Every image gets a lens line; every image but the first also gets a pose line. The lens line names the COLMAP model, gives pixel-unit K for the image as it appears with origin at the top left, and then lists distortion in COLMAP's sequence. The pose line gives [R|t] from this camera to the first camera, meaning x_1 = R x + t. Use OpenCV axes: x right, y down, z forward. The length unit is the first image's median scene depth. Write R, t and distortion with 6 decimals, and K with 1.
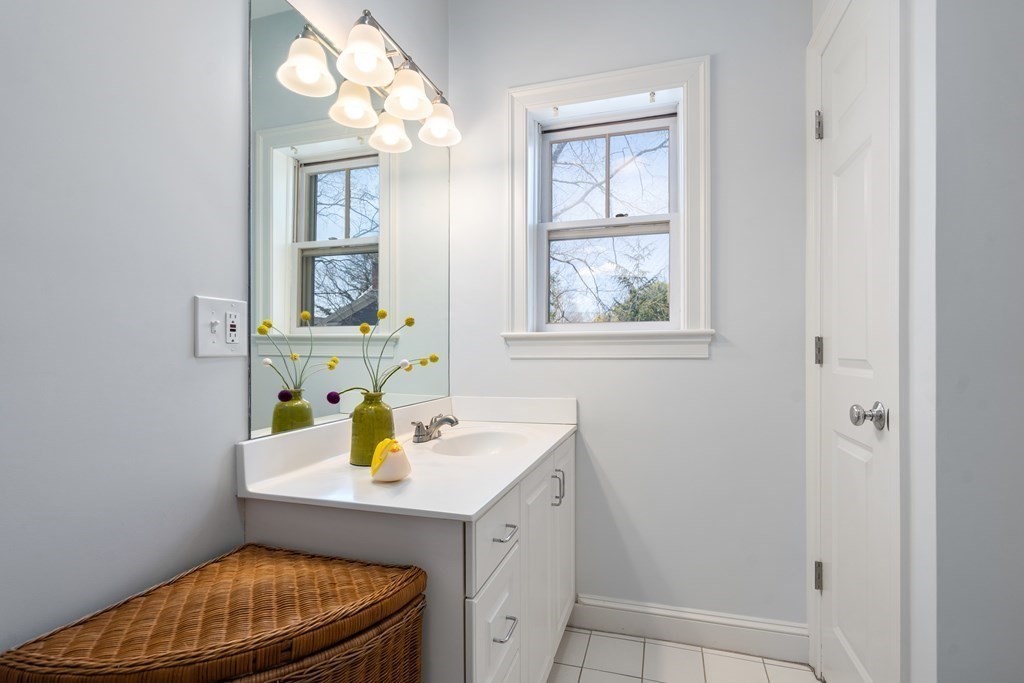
lens RADIAL K [[480.0, 0, 528.7], [0, 480.0, 346.9], [0, 0, 1]] dist [-0.003473, 0.001595]
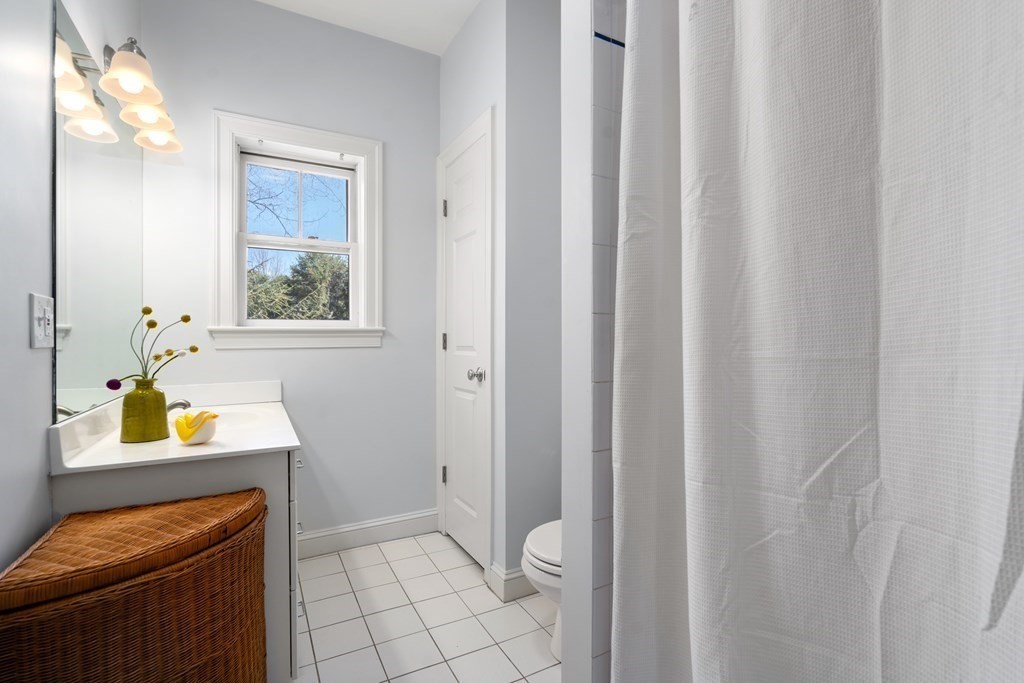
lens RADIAL K [[480.0, 0, 509.7], [0, 480.0, 340.4], [0, 0, 1]] dist [-0.003473, 0.001595]
pose [[0.702931, -0.001047, 0.711257, -0.444700], [-0.001955, 0.999992, 0.003404, -0.002558], [-0.711255, -0.003783, 0.702924, -0.358545]]
